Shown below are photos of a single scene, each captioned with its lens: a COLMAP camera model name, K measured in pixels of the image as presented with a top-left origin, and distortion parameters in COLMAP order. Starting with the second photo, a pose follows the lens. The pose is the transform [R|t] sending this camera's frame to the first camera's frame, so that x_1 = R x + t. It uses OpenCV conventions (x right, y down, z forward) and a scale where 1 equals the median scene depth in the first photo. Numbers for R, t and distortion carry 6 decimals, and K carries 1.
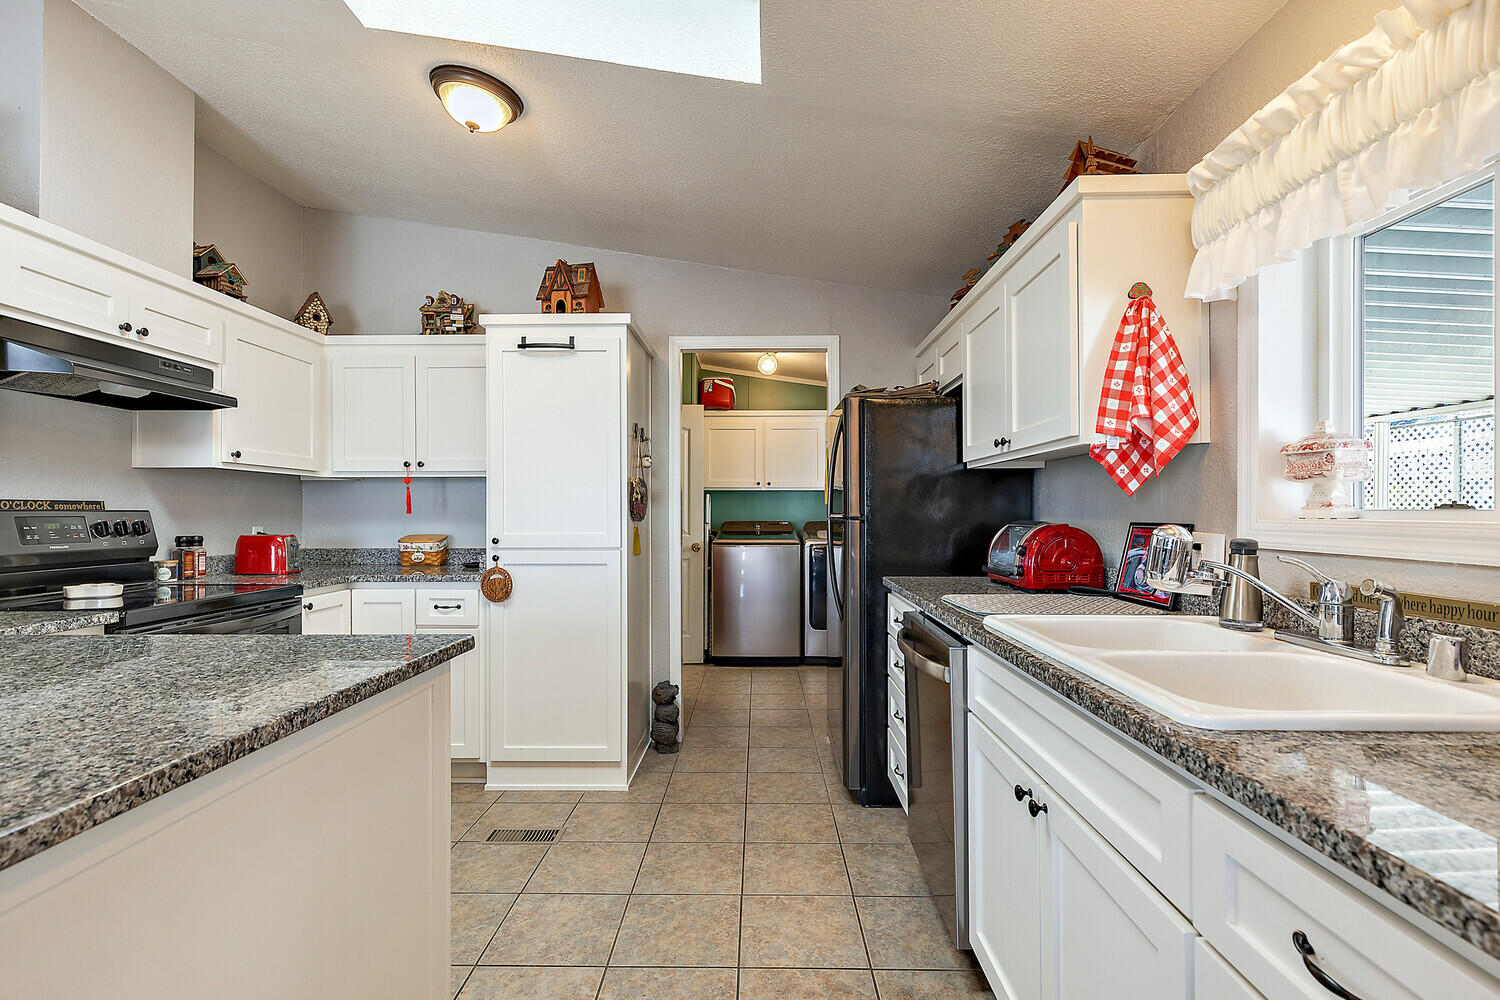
lens RADIAL K [[701.0, 0, 747.0], [0, 701.0, 512.7], [0, 0, 1]] dist [-0.000742, -0.000153]
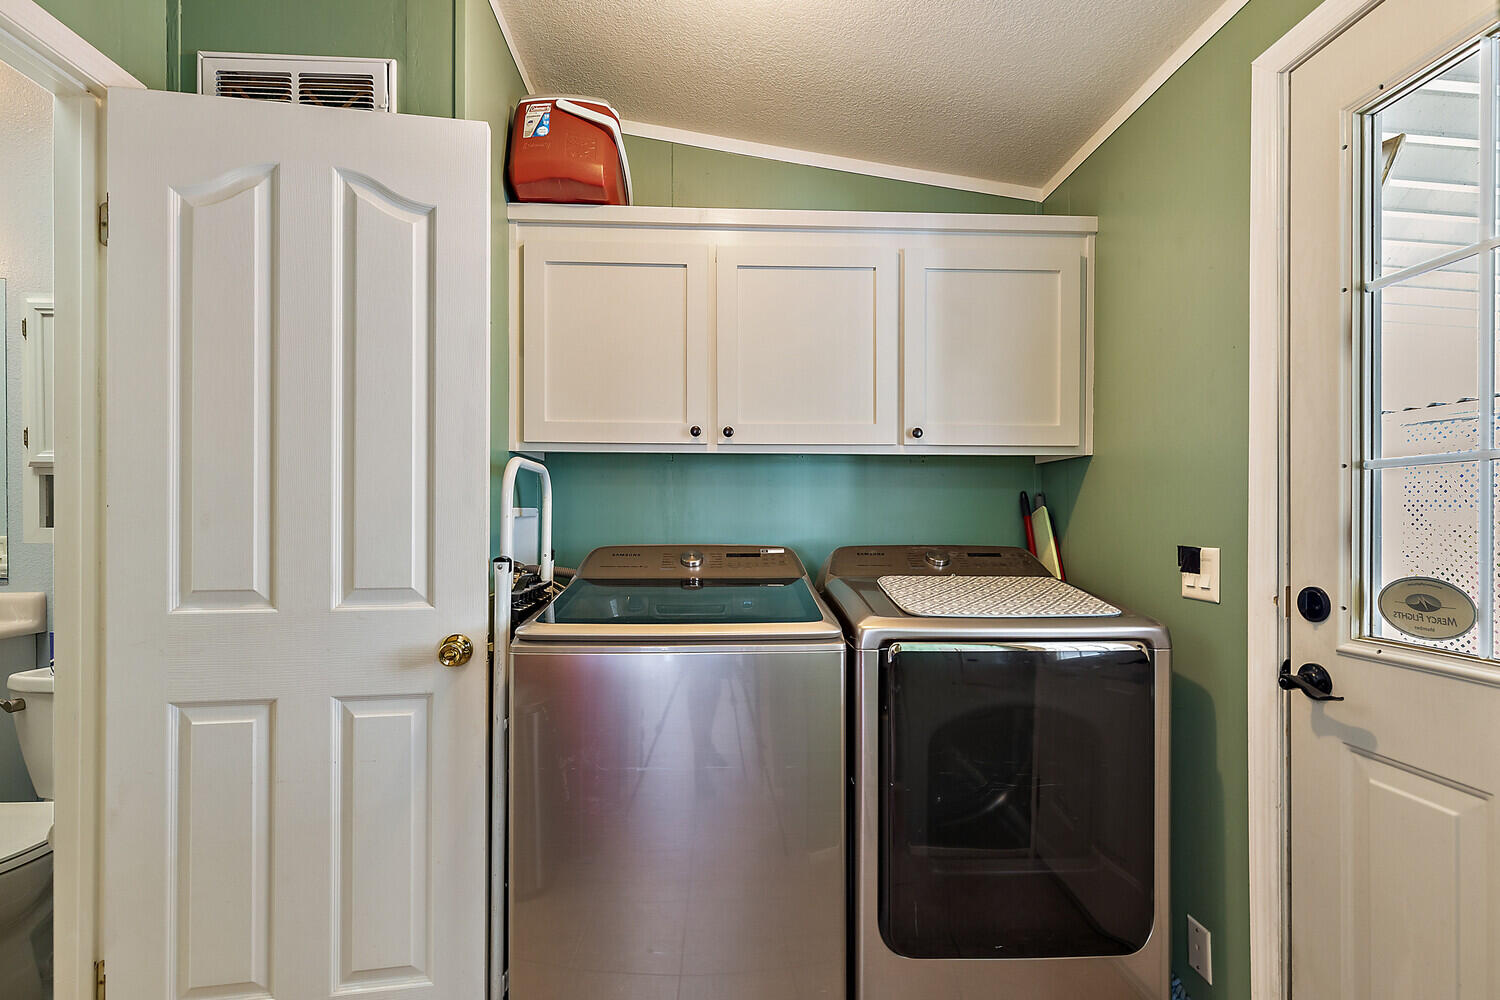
lens RADIAL K [[701.0, 0, 747.0], [0, 701.0, 512.7], [0, 0, 1]] dist [-0.000742, -0.000153]
pose [[0.997265, 0.003623, 0.073820, 0.027222], [-0.003181, 0.999976, -0.006106, -0.002764], [-0.073840, 0.005855, 0.997253, 1.152868]]
